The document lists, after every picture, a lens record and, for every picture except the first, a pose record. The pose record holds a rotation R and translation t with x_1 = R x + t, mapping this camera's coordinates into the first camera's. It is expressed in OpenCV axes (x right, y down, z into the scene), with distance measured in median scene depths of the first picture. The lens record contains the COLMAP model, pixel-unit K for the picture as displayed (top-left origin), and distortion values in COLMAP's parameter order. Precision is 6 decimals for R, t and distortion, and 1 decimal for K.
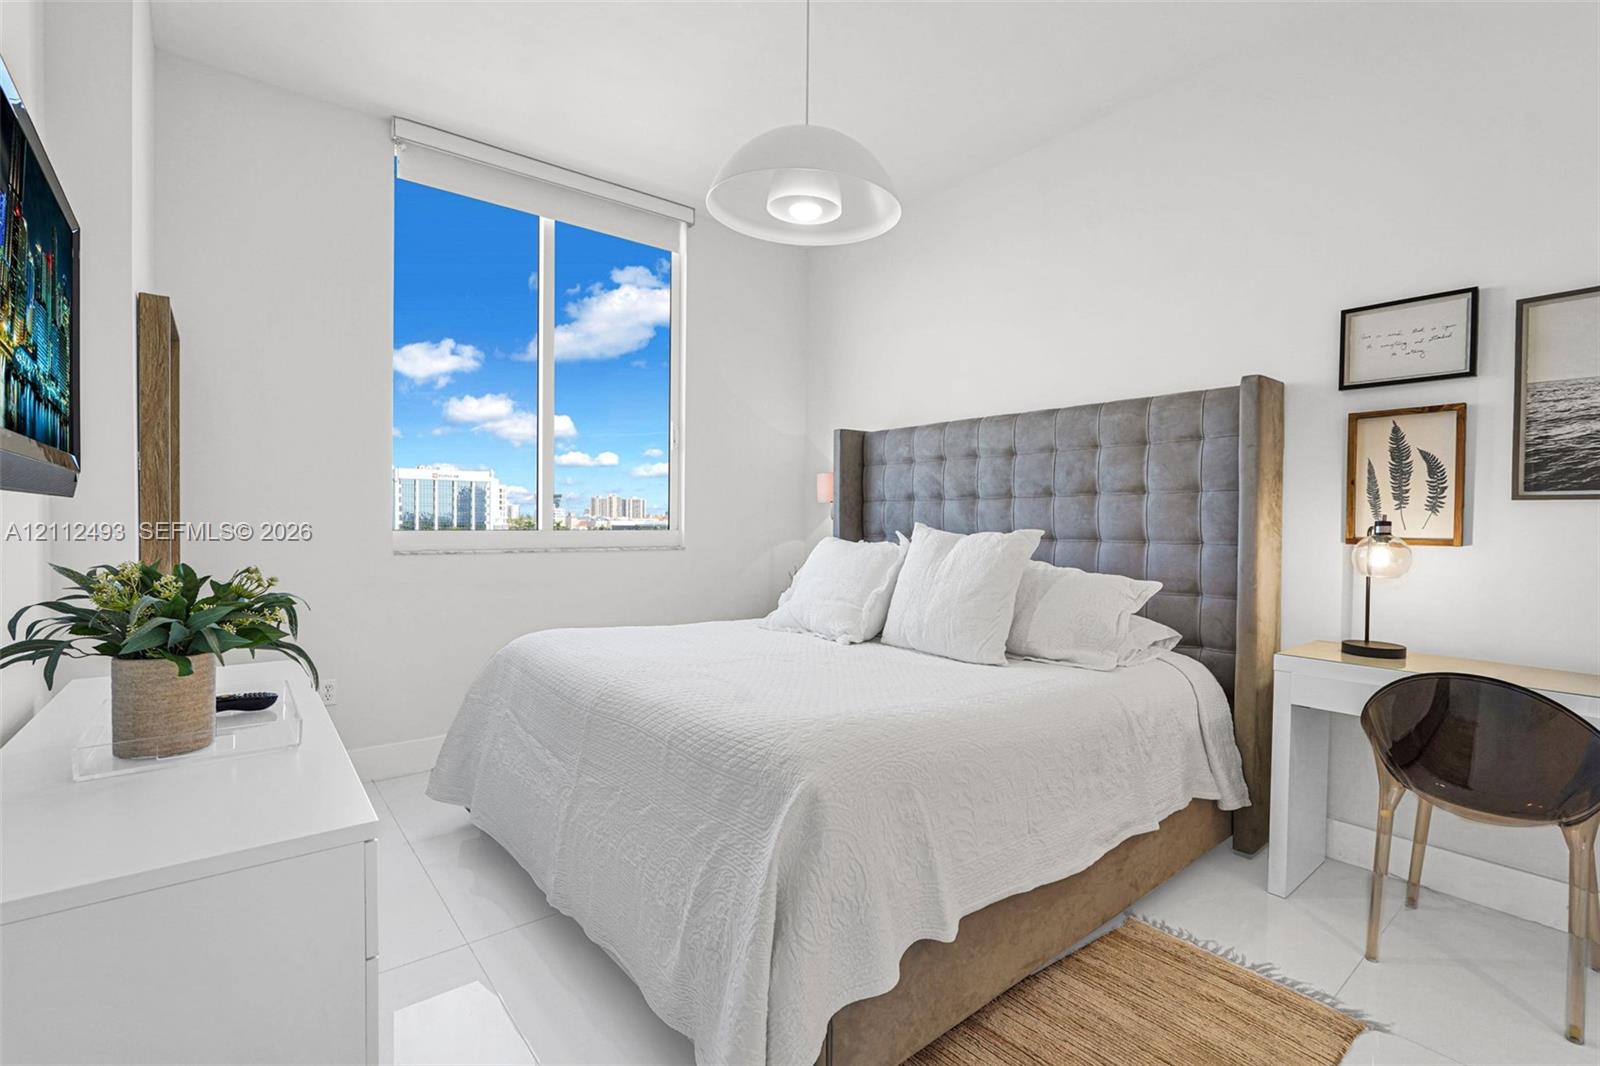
lens RADIAL K [[717.1, 0, 803.7], [0, 717.1, 535.4], [0, 0, 1]] dist [-0.005350, 0.001177]
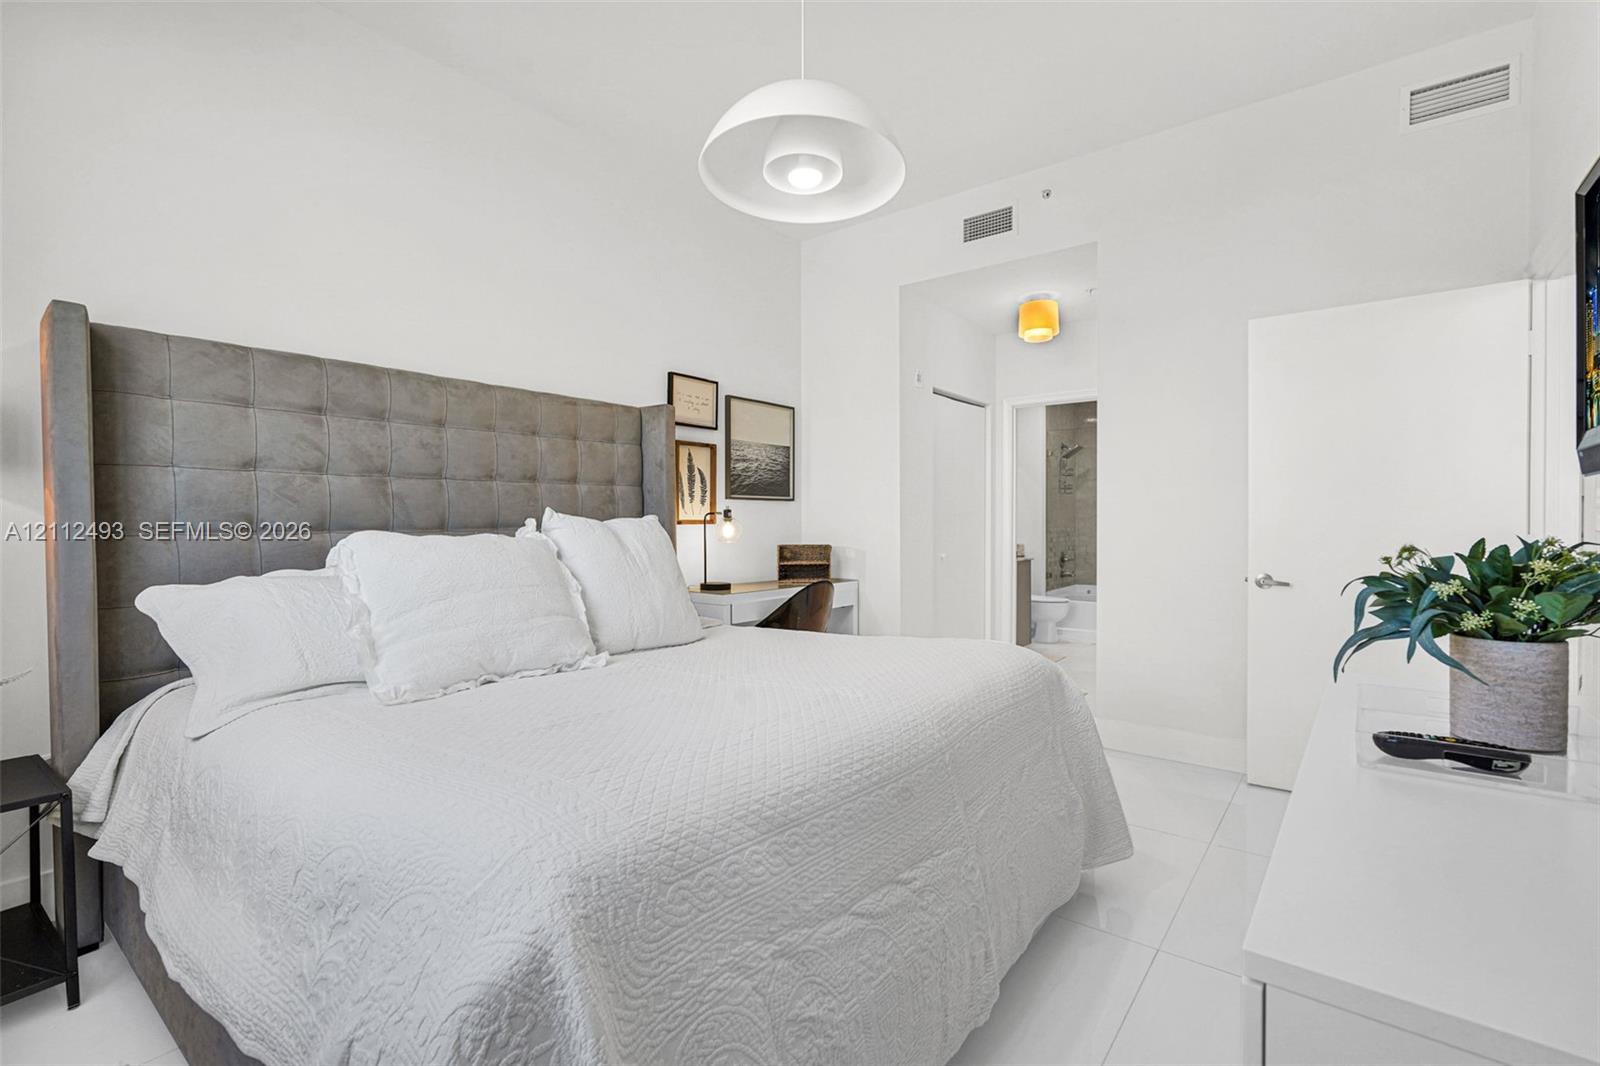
lens RADIAL K [[717.1, 0, 803.7], [0, 717.1, 535.4], [0, 0, 1]] dist [-0.005350, 0.001177]
pose [[-0.210727, -0.029197, 0.977109, -0.854776], [0.017585, 0.999279, 0.033652, -0.011701], [-0.977387, 0.024273, -0.210061, 1.099178]]
